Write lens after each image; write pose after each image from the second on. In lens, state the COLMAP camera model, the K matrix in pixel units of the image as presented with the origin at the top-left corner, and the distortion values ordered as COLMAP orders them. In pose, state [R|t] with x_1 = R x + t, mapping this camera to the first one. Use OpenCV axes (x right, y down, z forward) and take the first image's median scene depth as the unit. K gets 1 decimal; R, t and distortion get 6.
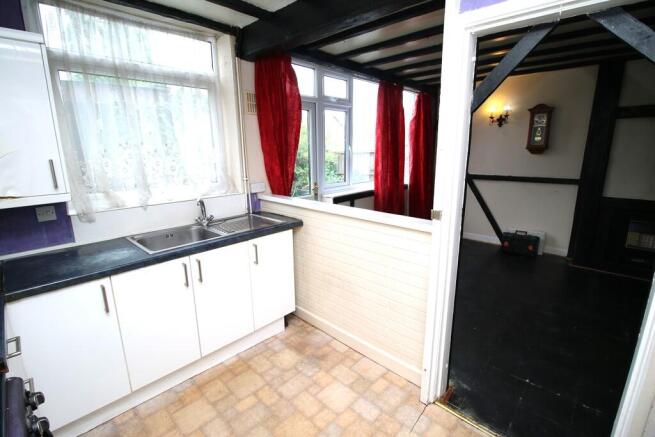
lens RADIAL K [[306.0, 0, 324.9], [0, 306.0, 216.9], [0, 0, 1]] dist [-0.013696, -0.002242]
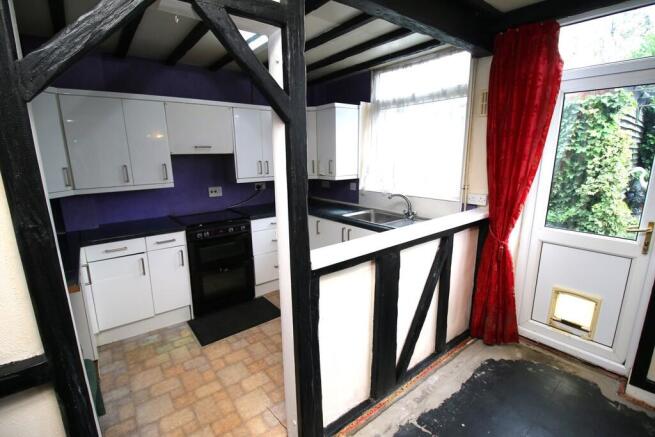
lens RADIAL K [[306.0, 0, 328.5], [0, 306.0, 219.8], [0, 0, 1]] dist [-0.013696, -0.002242]
pose [[-0.151418, 0.223164, -0.962949, 1.011624], [-0.199780, 0.947168, 0.250921, -0.253010], [0.968071, 0.230371, -0.098835, 0.993425]]
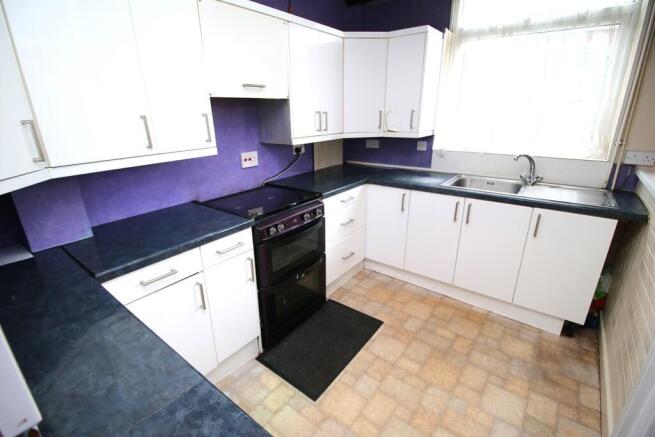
lens RADIAL K [[306.0, 0, 324.6], [0, 306.0, 220.4], [0, 0, 1]] dist [-0.013696, -0.002242]
pose [[0.091280, 0.348565, -0.932829, 0.589084], [-0.202949, 0.923591, 0.325254, -0.059572], [0.974925, 0.159628, 0.155046, 0.290202]]
